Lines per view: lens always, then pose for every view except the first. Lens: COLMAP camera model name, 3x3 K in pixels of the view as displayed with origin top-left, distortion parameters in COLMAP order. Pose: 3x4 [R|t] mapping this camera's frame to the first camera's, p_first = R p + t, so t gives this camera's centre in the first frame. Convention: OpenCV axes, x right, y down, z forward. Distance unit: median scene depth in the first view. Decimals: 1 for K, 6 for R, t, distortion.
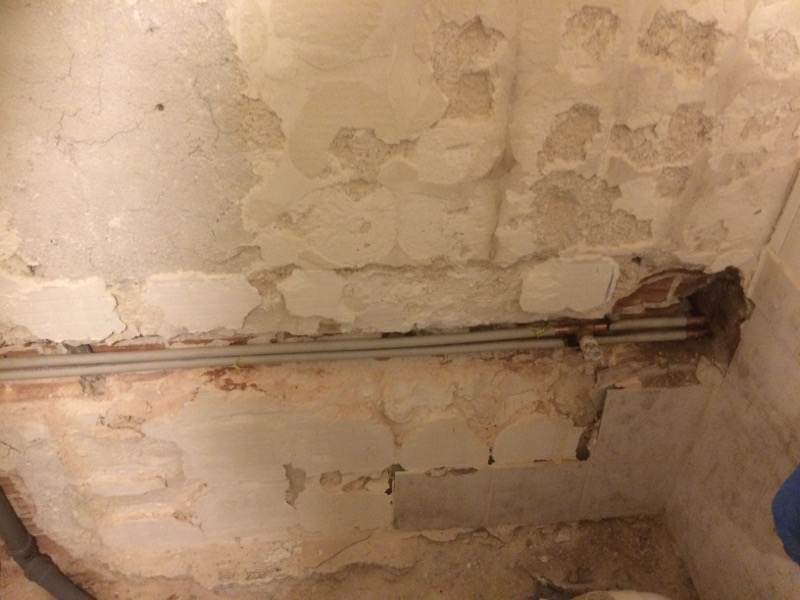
lens RADIAL K [[680.8, 0, 400.0], [0, 680.8, 300.0], [0, 0, 1]] dist [0.121272, -0.190300]
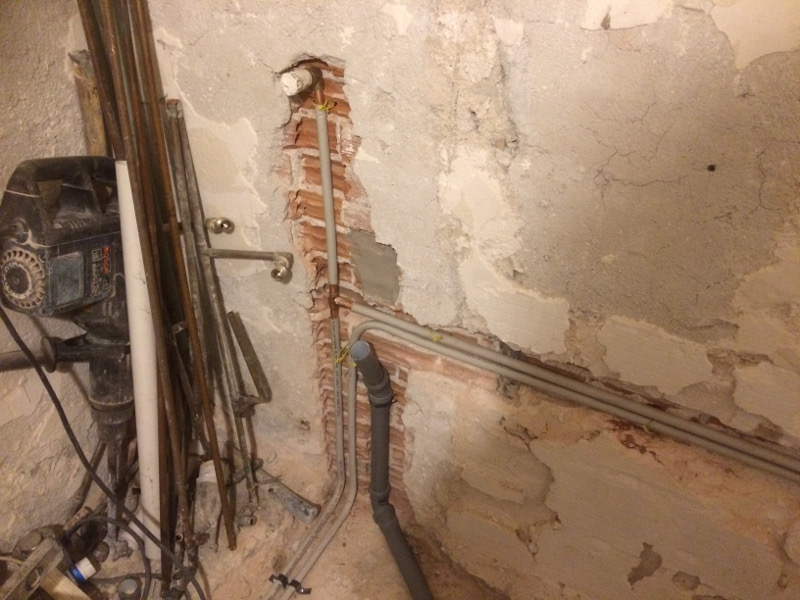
lens RADIAL K [[680.8, 0, 400.0], [0, 680.8, 300.0], [0, 0, 1]] dist [0.121272, -0.190300]
pose [[0.834069, 0.336601, -0.437068, -0.158955], [-0.360177, 0.932378, 0.030720, 0.022563], [0.417853, 0.131799, 0.898904, -0.046319]]
